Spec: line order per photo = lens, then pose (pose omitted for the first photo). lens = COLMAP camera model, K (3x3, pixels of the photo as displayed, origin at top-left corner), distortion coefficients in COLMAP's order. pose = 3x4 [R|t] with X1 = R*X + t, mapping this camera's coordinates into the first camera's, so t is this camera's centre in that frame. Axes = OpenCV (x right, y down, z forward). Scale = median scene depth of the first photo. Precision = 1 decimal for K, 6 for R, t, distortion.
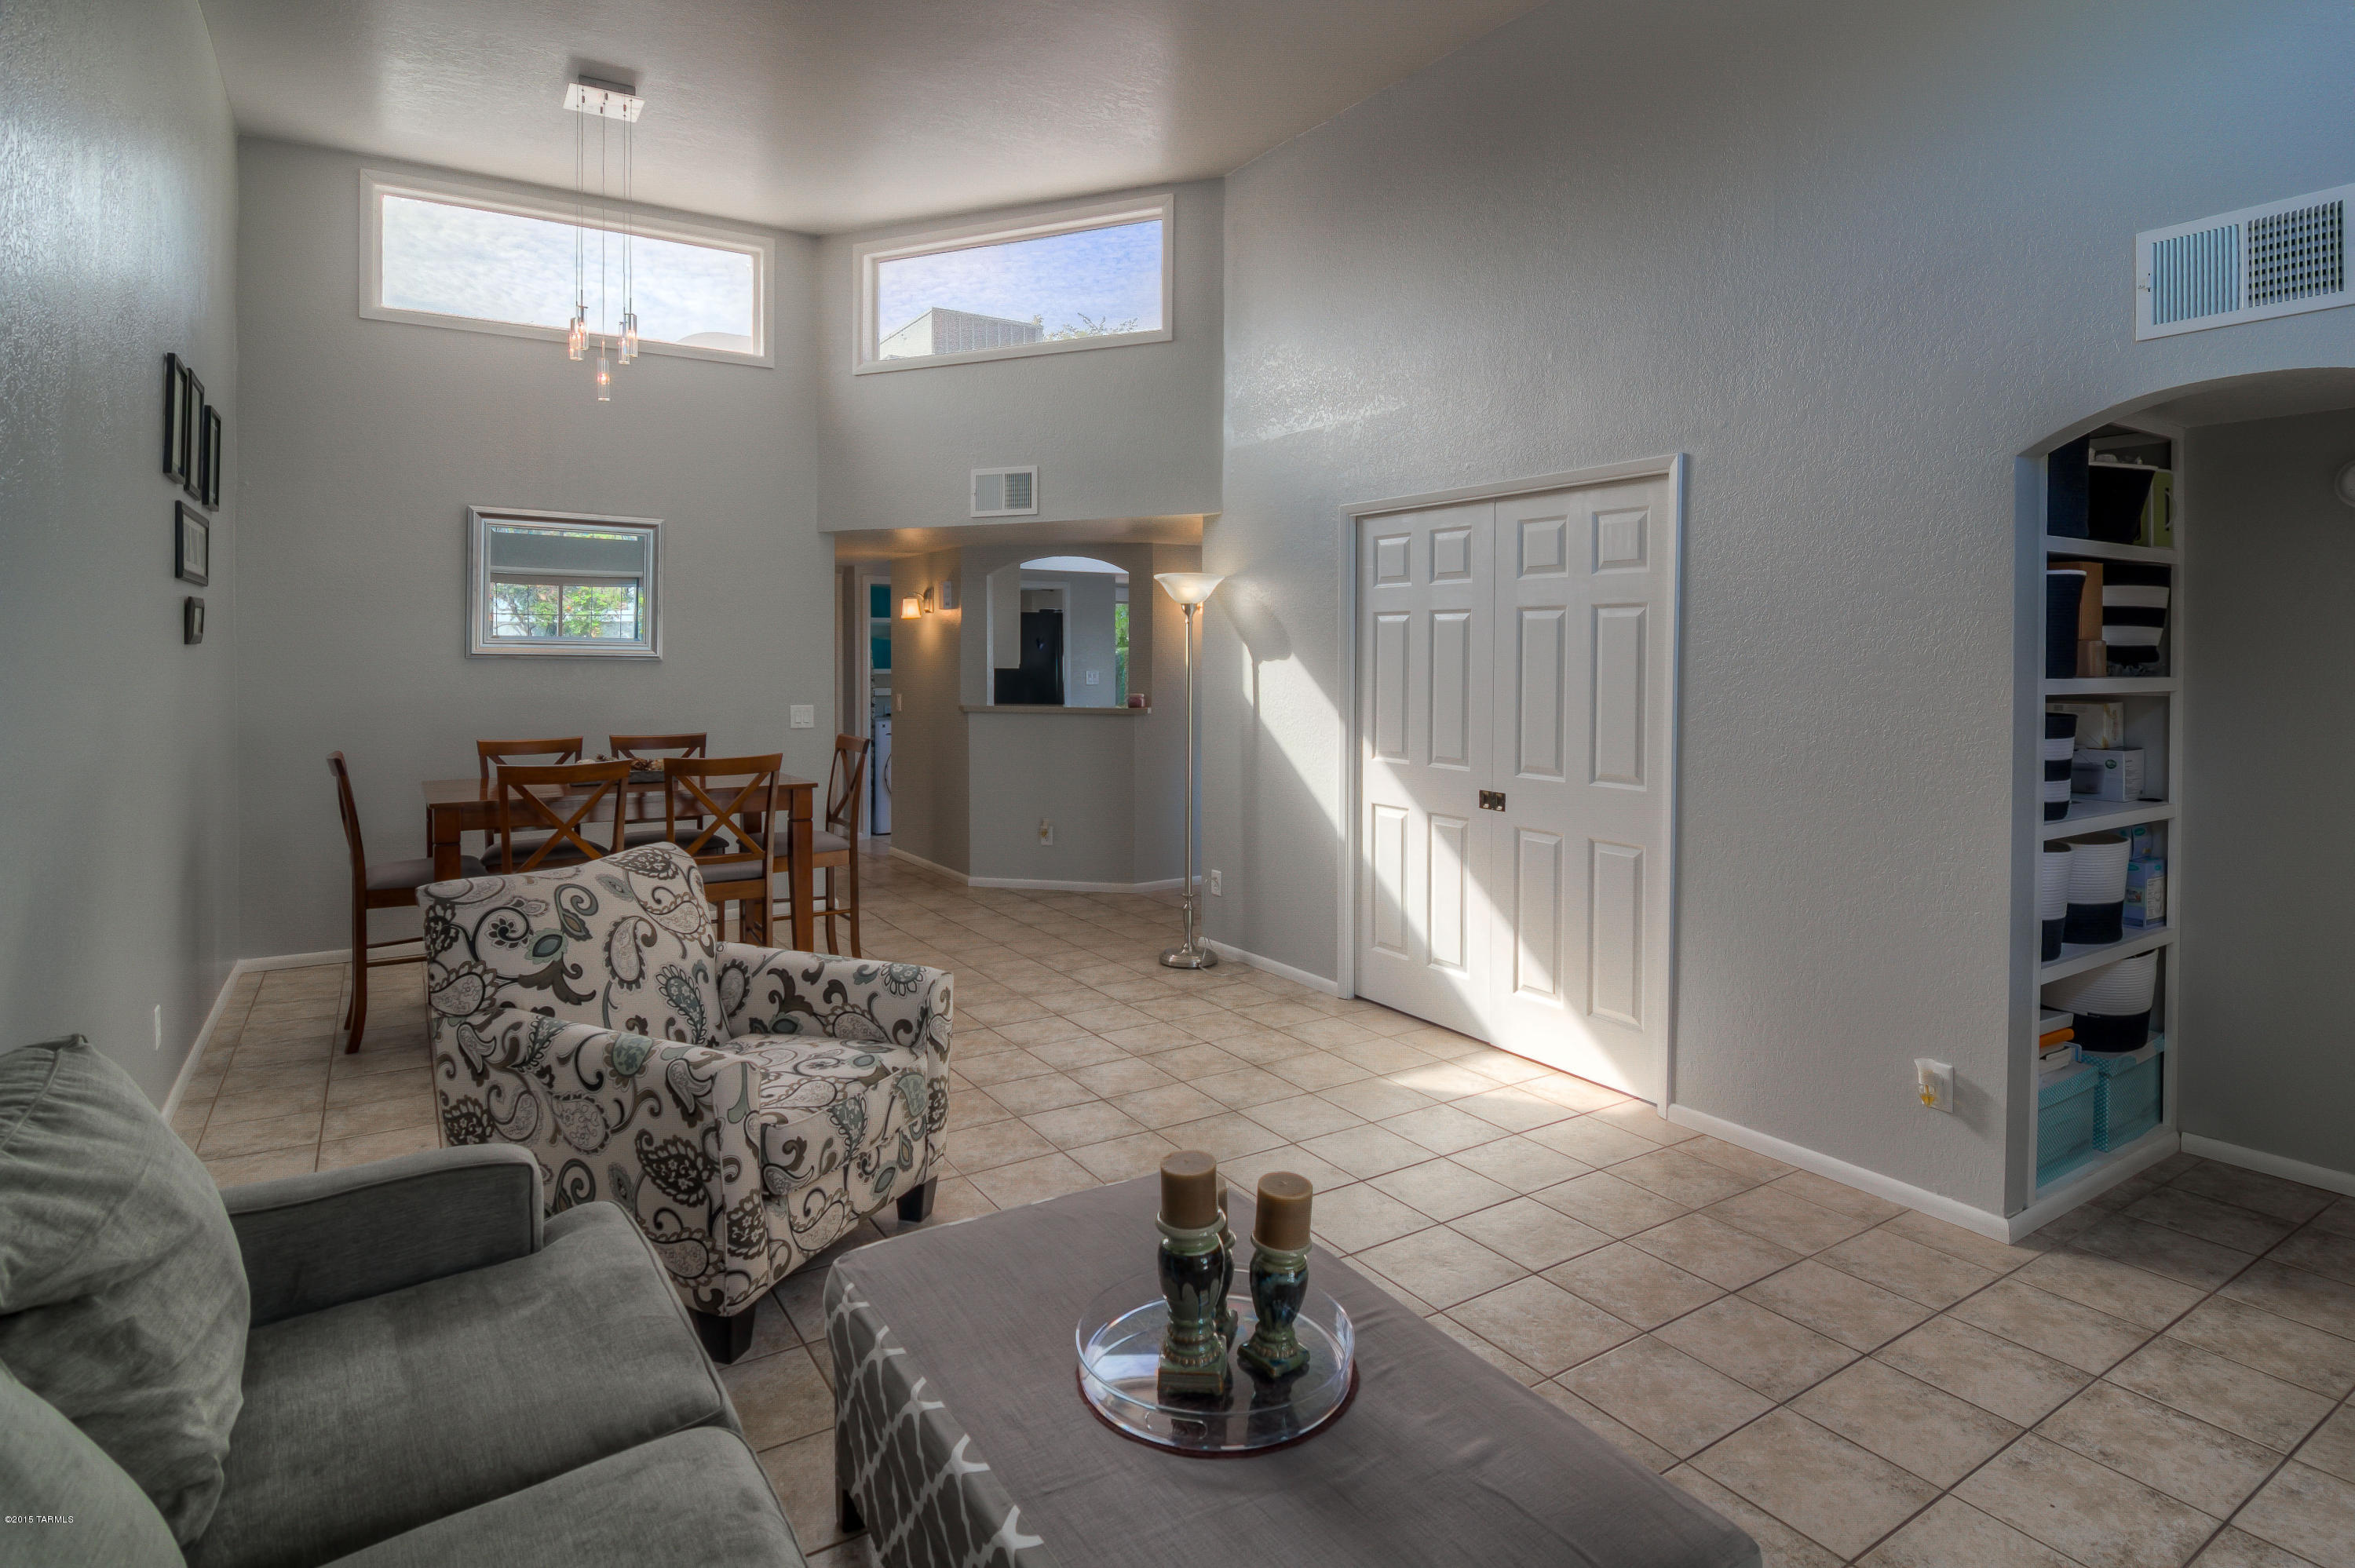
lens RADIAL K [[1256.1, 0, 1208.7], [0, 1256.1, 683.7], [0, 0, 1]] dist [-0.004025, -0.023497]
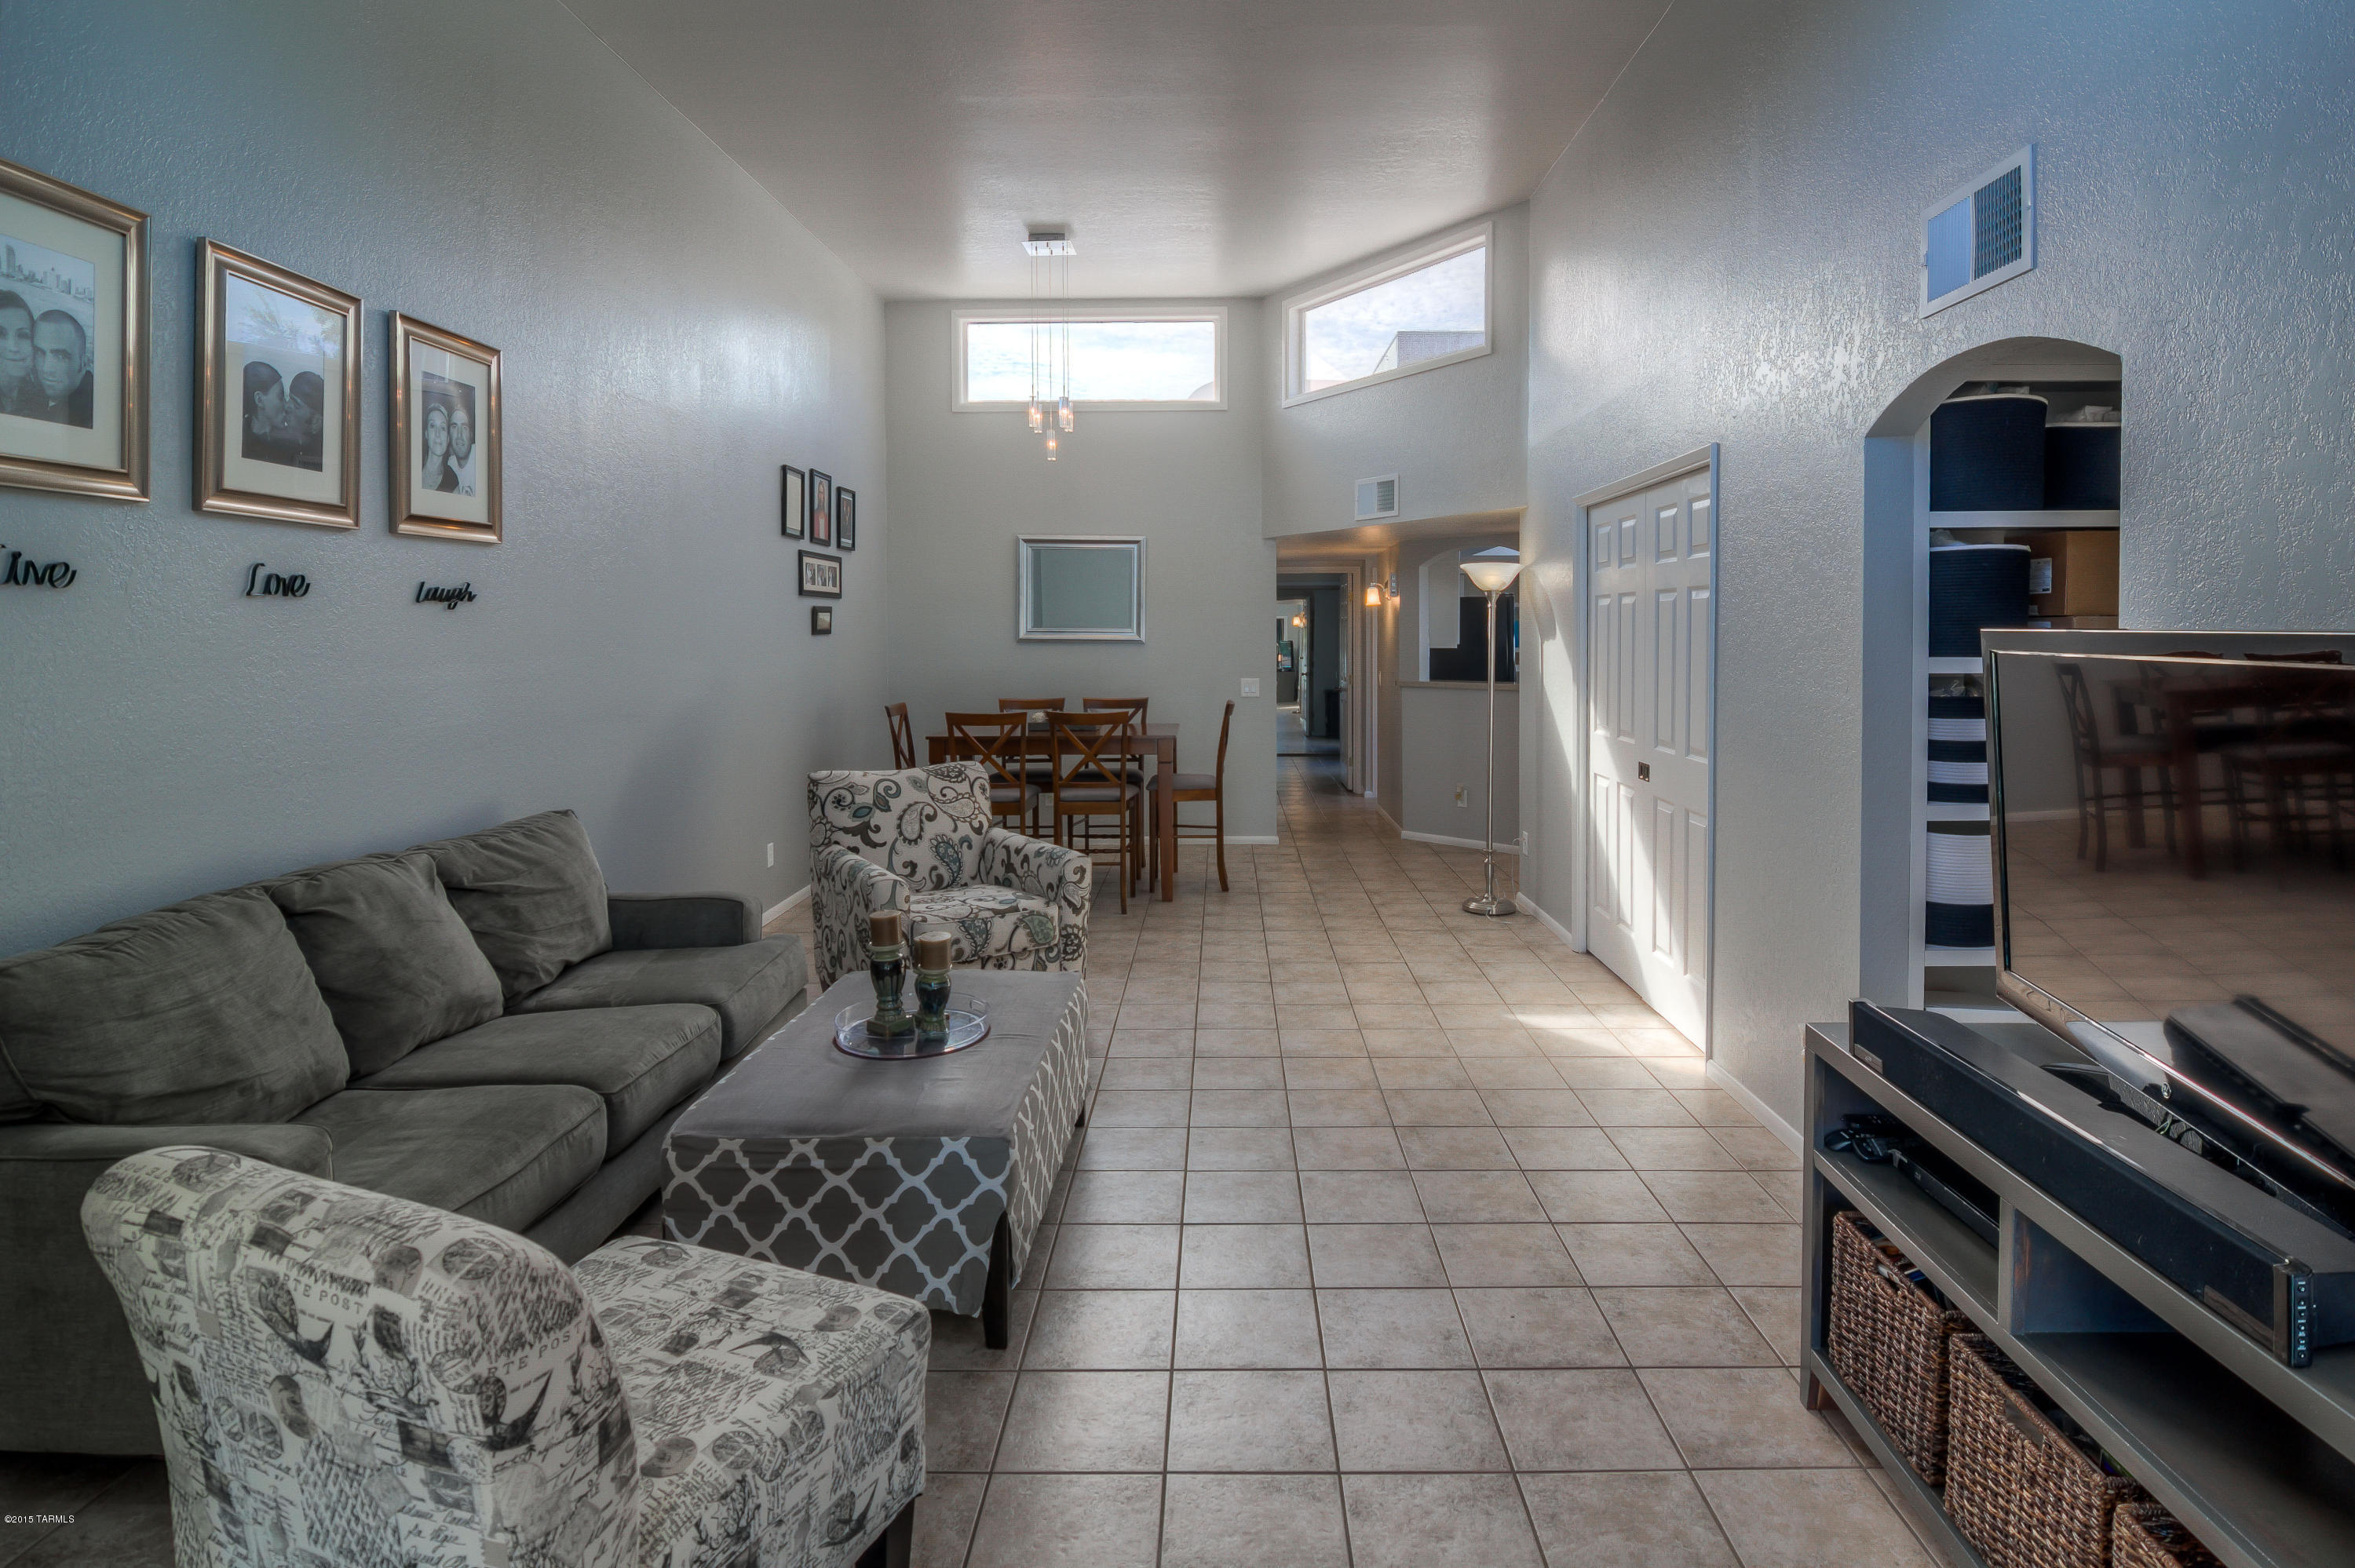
lens RADIAL K [[1293.9, 0, 1208.8], [0, 1293.9, 674.2], [0, 0, 1]] dist [-0.001293, -0.015527]
pose [[0.823040, 0.009112, -0.567910, 0.474633], [-0.004801, 0.999947, 0.009086, 0.002096], [0.567963, -0.004751, 0.823040, -0.098947]]
